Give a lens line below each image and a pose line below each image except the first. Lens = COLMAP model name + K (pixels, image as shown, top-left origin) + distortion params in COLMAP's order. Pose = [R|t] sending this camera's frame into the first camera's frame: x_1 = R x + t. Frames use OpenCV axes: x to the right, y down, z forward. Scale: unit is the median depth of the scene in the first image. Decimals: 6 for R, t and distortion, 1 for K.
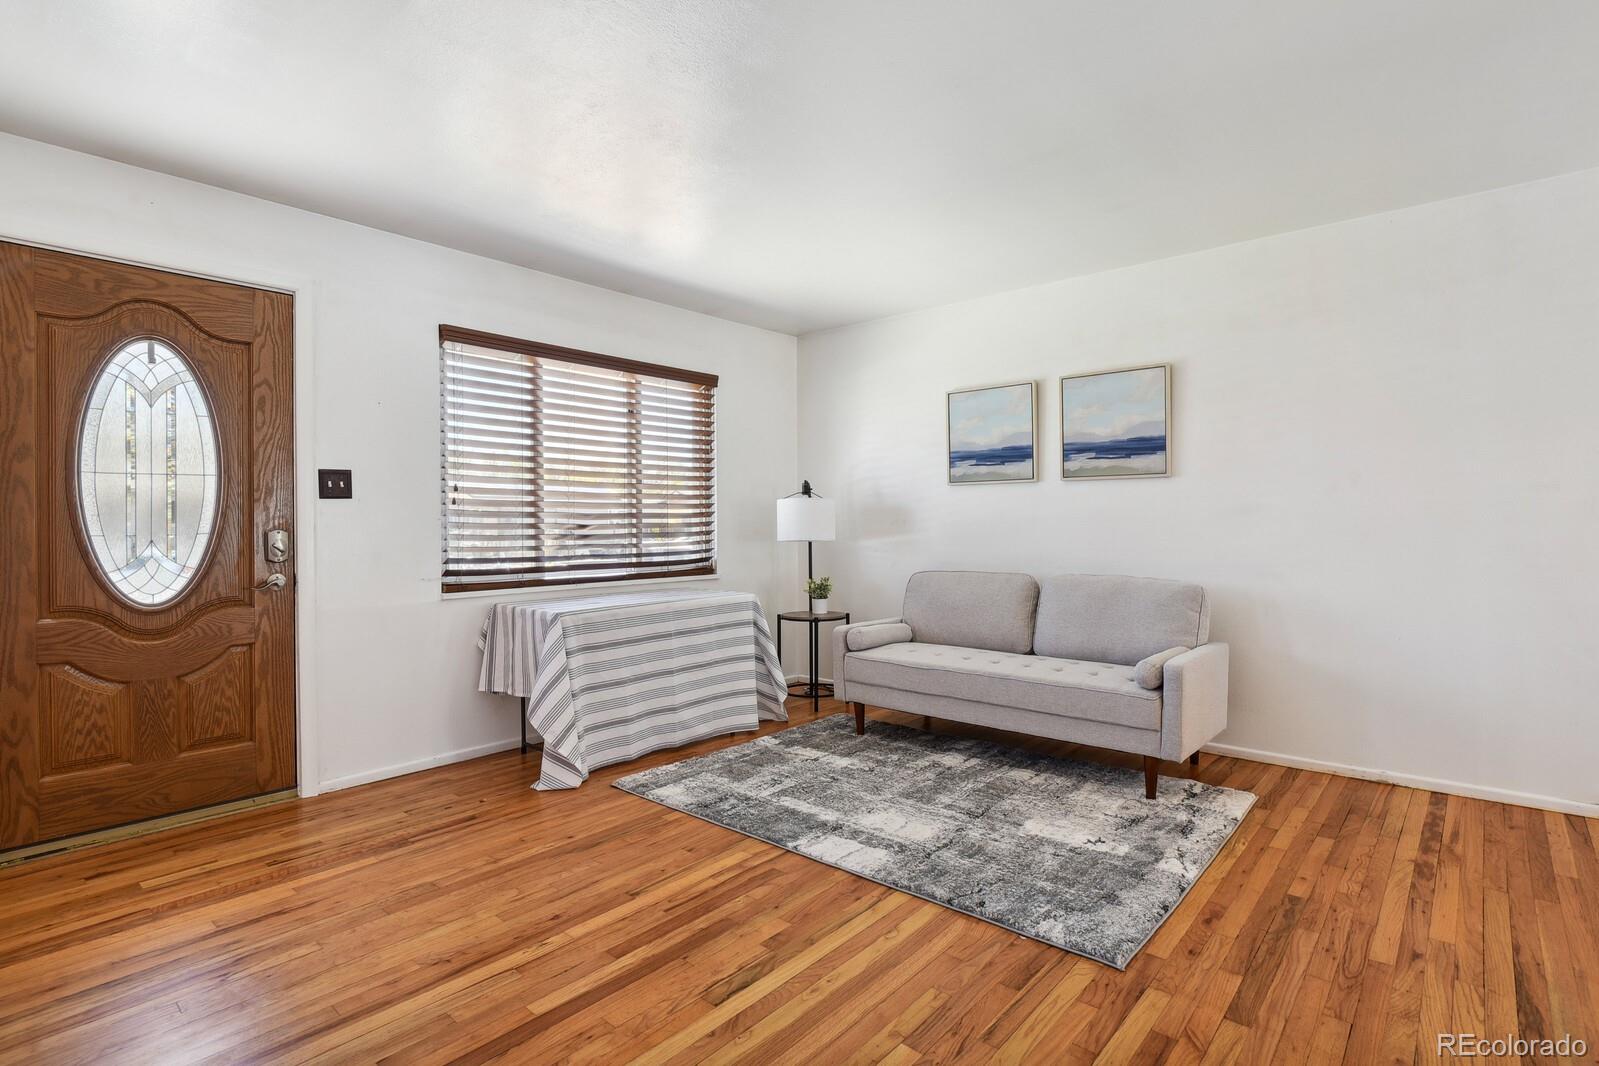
lens RADIAL K [[790.2, 0, 809.4], [0, 790.2, 520.5], [0, 0, 1]] dist [-0.004295, -0.004479]
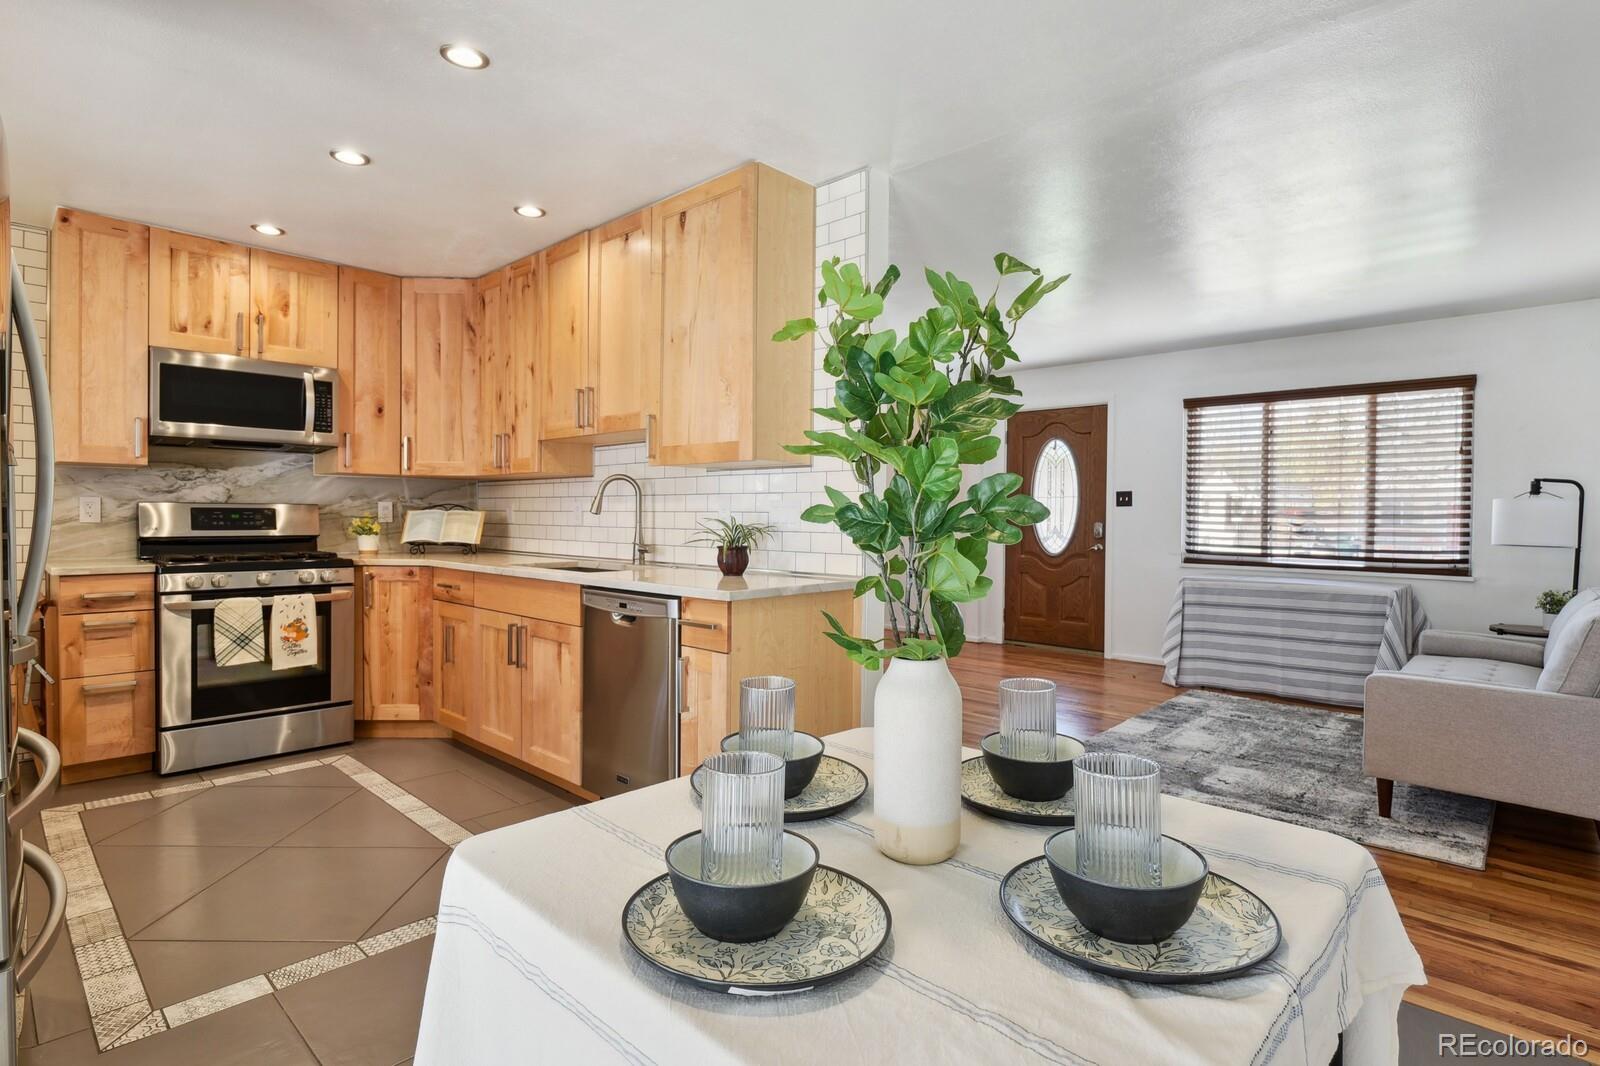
lens RADIAL K [[790.7, 0, 821.8], [0, 790.7, 520.6], [0, 0, 1]] dist [-0.004295, -0.004479]
pose [[-0.036482, 0.011288, -0.999271, 1.309485], [-0.008271, 0.999899, 0.011597, -0.009990], [0.999300, 0.008688, -0.036385, 0.337154]]
